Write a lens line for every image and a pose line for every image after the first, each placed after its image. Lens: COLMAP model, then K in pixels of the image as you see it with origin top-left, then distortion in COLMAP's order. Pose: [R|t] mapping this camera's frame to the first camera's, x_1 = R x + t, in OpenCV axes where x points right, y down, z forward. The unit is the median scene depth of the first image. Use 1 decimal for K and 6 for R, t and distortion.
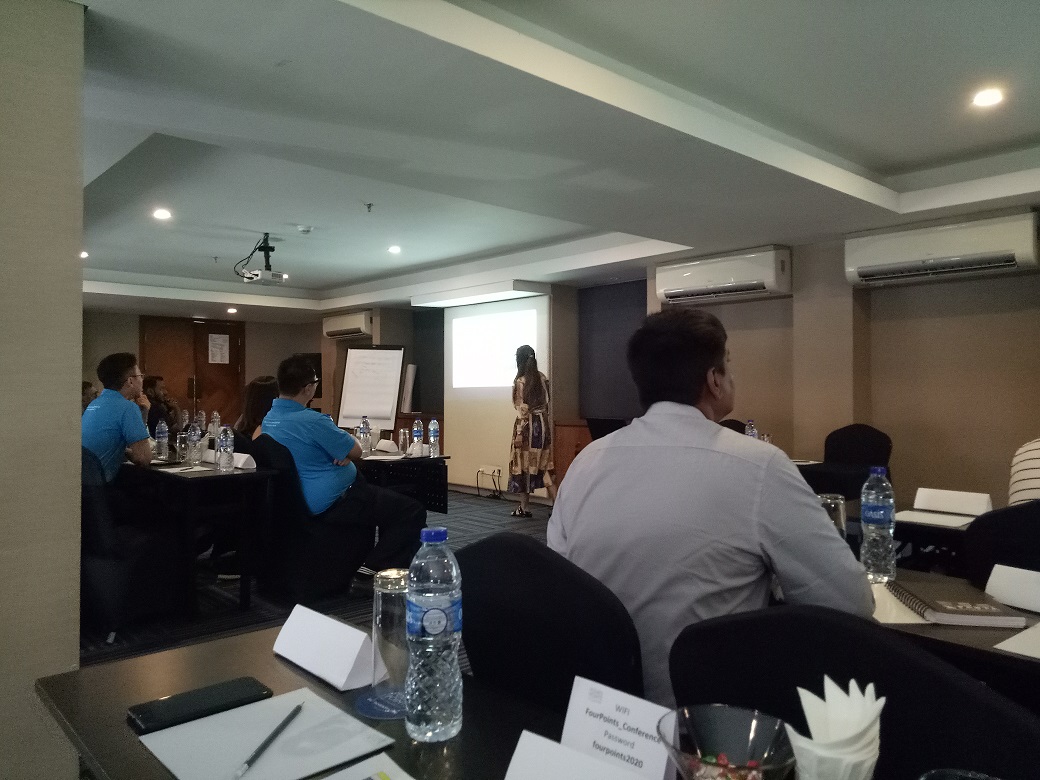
lens RADIAL K [[770.6, 0, 519.8], [0, 770.6, 384.7], [0, 0, 1]] dist [-0.011314, -0.000728]
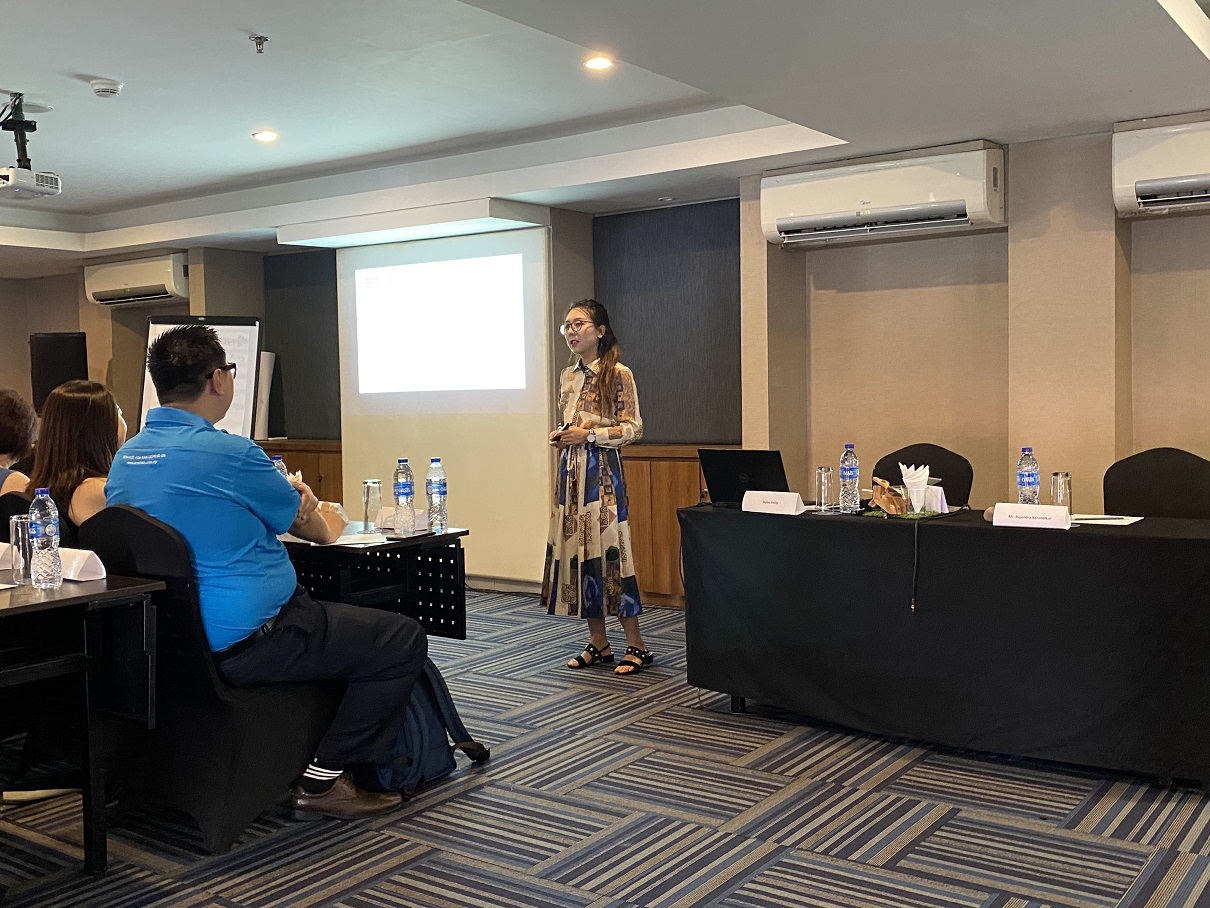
lens RADIAL K [[1207.3, 0, 606.2], [0, 1207.3, 458.6], [0, 0, 1]] dist [0.004182, 0.000000]
pose [[0.978497, -0.027600, 0.204406, -0.121372], [0.013917, 0.997583, 0.068079, -0.007444], [-0.205791, -0.063771, 0.976516, 0.134312]]
